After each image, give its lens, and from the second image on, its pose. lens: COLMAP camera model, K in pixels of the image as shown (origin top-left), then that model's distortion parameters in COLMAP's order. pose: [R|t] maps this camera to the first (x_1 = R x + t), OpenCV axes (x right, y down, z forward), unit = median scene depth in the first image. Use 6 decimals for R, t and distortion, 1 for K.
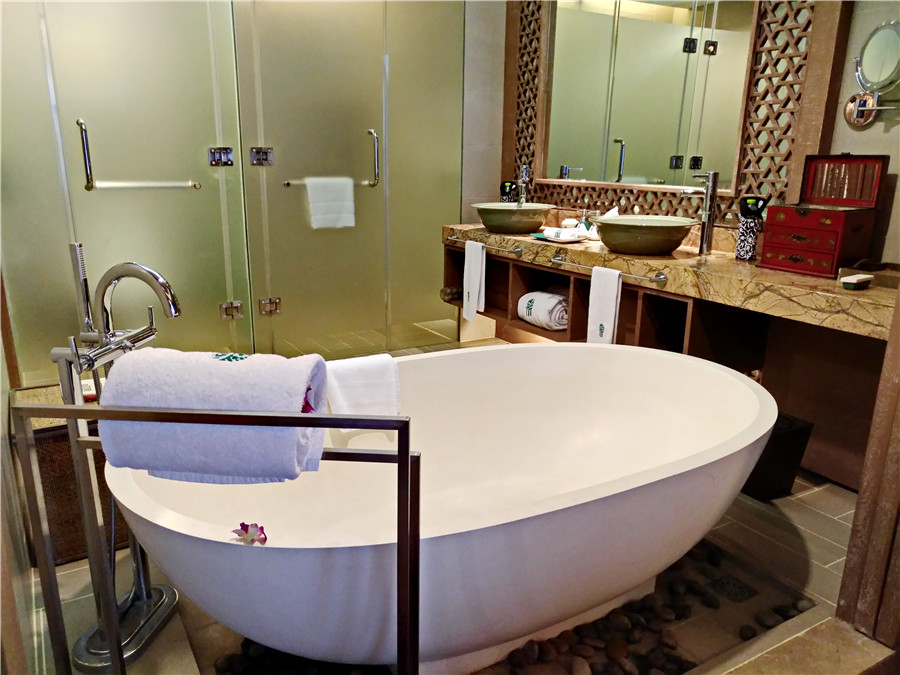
lens RADIAL K [[688.8, 0, 454.9], [0, 688.8, 345.1], [0, 0, 1]] dist [-0.002850, -0.002984]
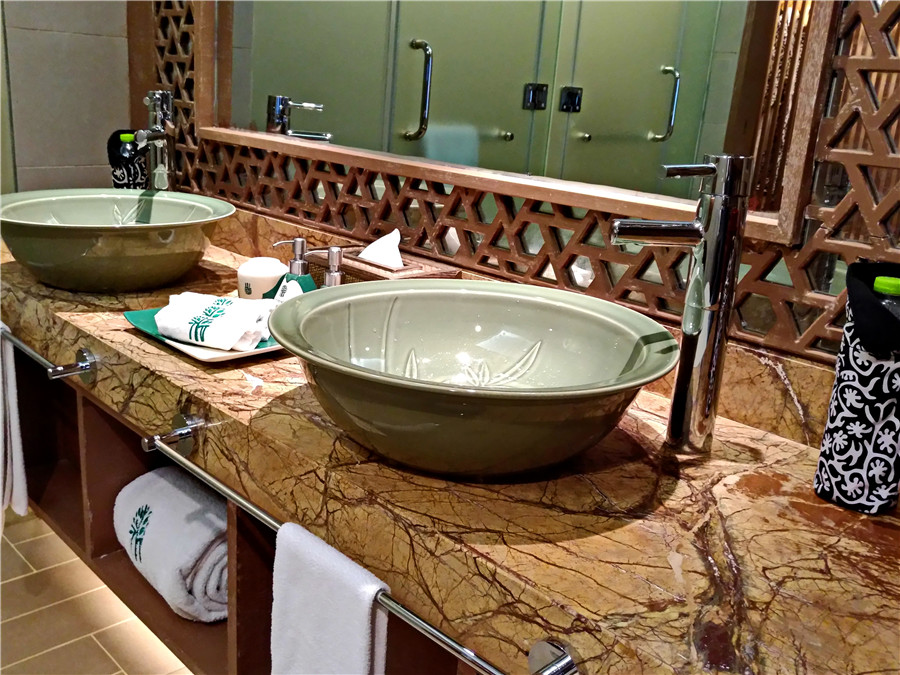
lens RADIAL K [[874.6, 0, 448.7], [0, 874.6, 333.8], [0, 0, 1]] dist [0.047122, 0.000000]
pose [[0.971926, -0.018777, 0.234535, 0.154650], [0.014172, 0.999673, 0.021306, -0.155017], [-0.234858, -0.017384, 0.971874, 0.562172]]
